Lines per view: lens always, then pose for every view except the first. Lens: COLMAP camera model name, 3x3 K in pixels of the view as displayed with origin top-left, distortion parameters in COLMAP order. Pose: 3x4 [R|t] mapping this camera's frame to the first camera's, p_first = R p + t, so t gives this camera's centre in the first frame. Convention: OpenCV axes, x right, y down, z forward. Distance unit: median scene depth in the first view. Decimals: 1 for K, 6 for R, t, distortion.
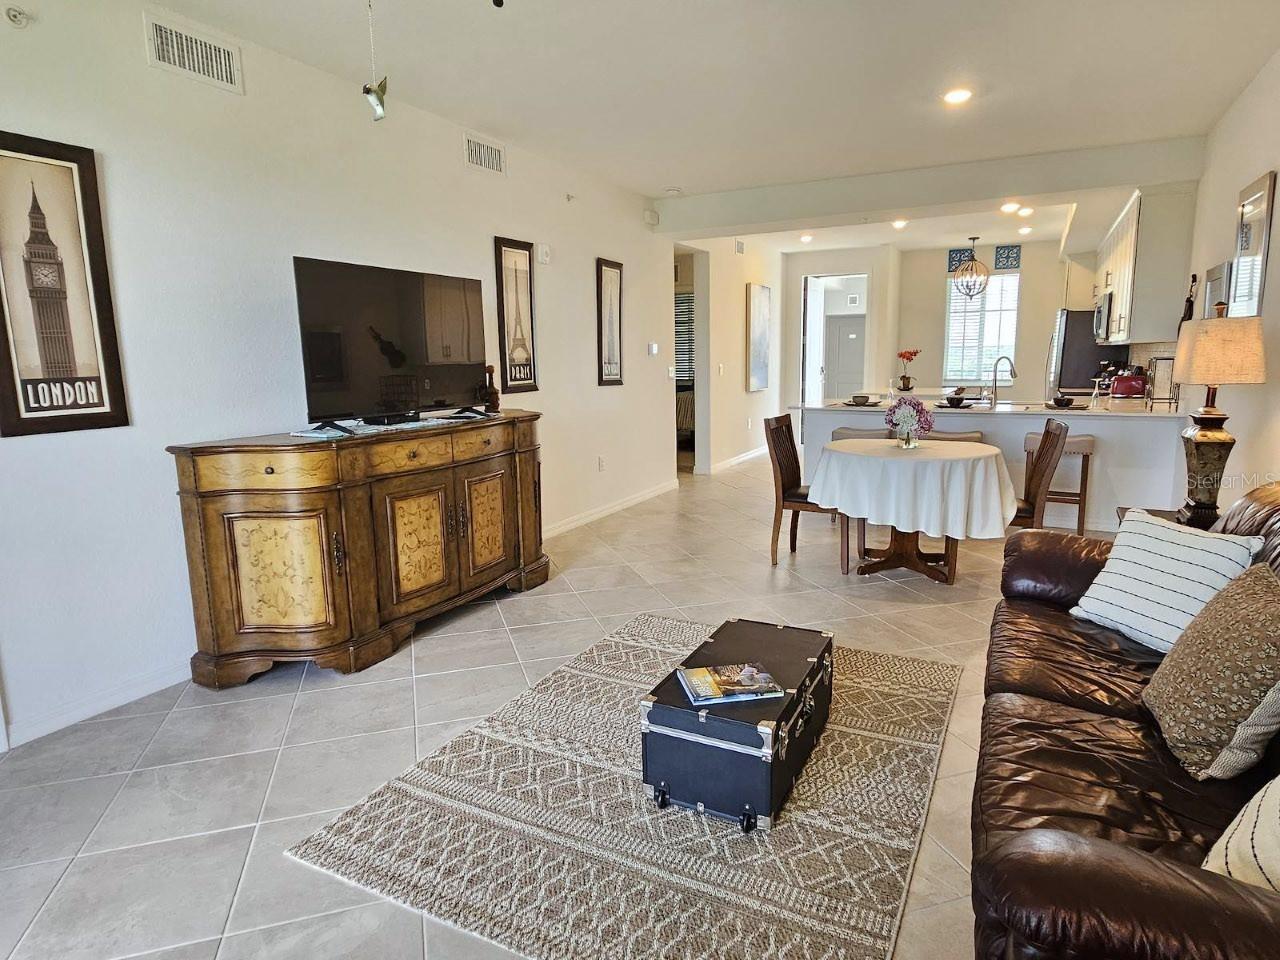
lens RADIAL K [[746.1, 0, 640.0], [0, 746.1, 480.0], [0, 0, 1]] dist [0.003142, 0.001198]
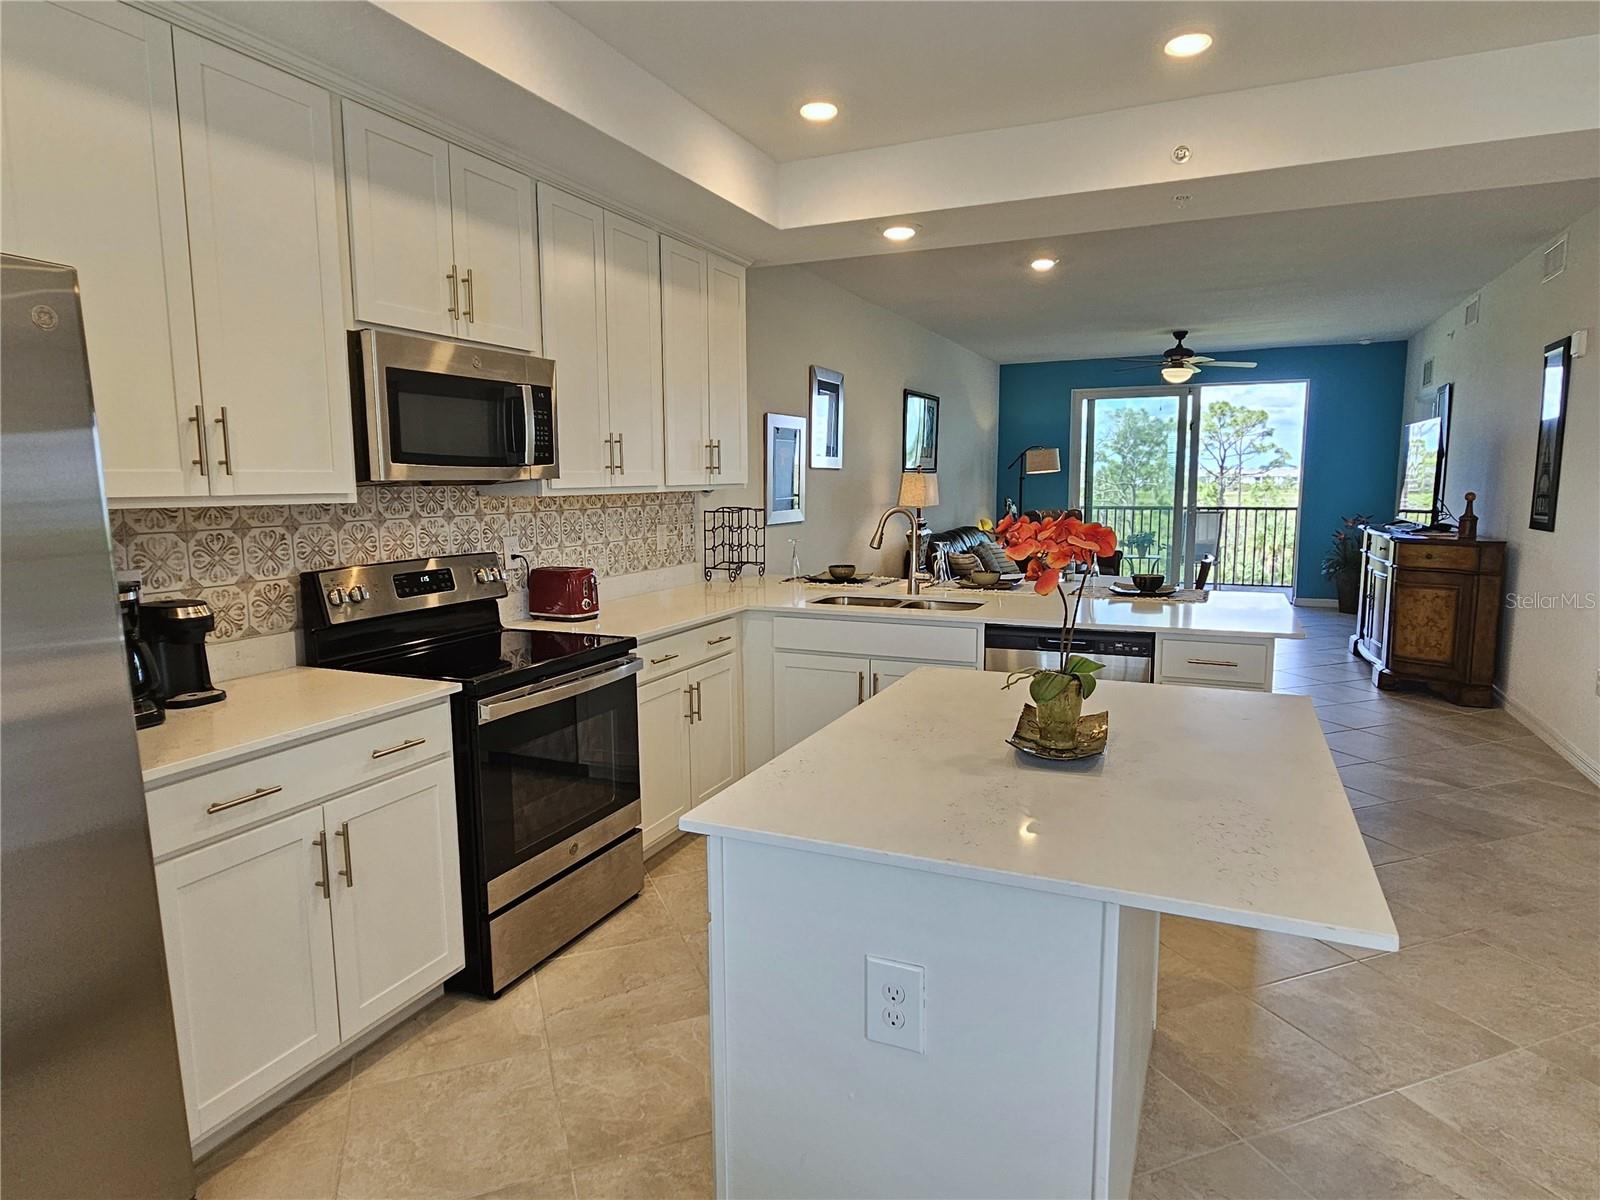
lens RADIAL K [[929.8, 0, 798.9], [0, 929.8, 601.4], [0, 0, 1]] dist [0.001748, -0.001426]
pose [[-0.998193, 0.032497, -0.050538, 0.723877], [0.016246, 0.955760, 0.293700, -0.368009], [0.057846, 0.292348, -0.954561, 2.028669]]
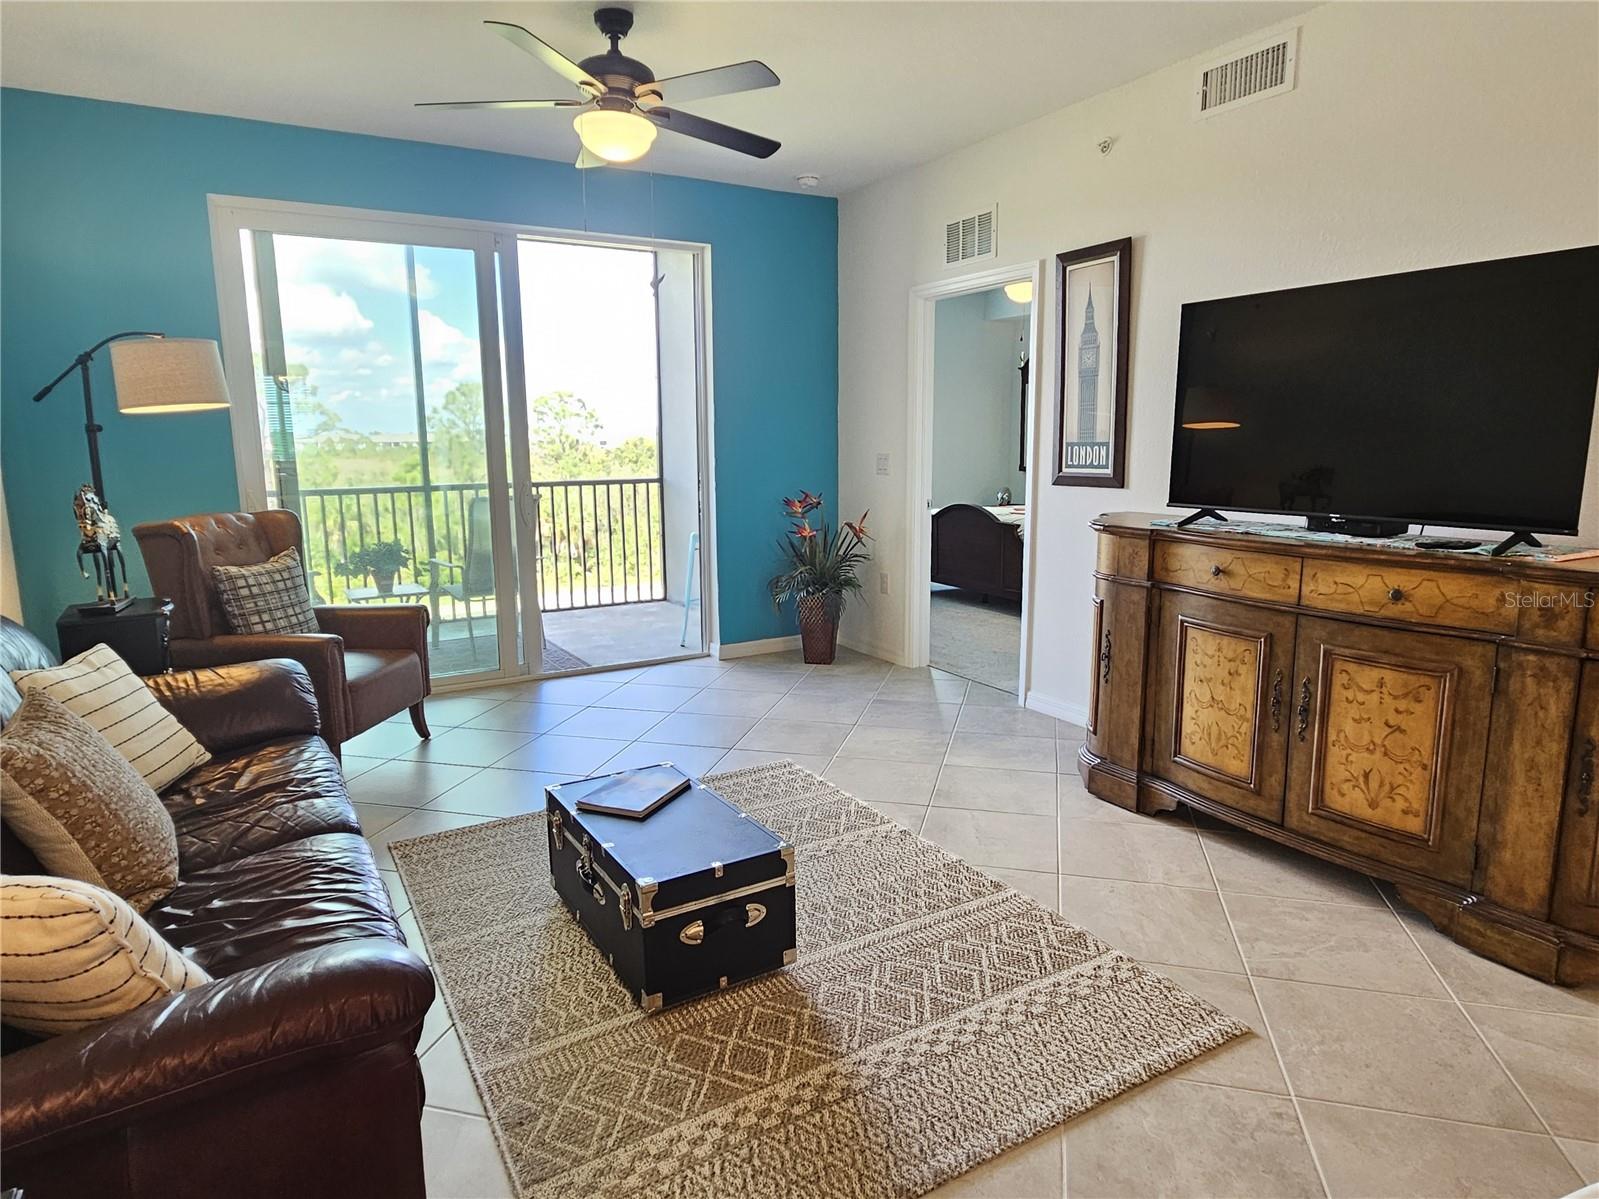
lens RADIAL K [[950.2, 0, 797.2], [0, 950.2, 599.4], [0, 0, 1]] dist [-0.000996, -0.001070]
pose [[-0.533298, 0.167396, -0.829199, 0.440426], [-0.120034, 0.955332, 0.270059, -0.139166], [0.837368, 0.243554, -0.489384, 0.784029]]
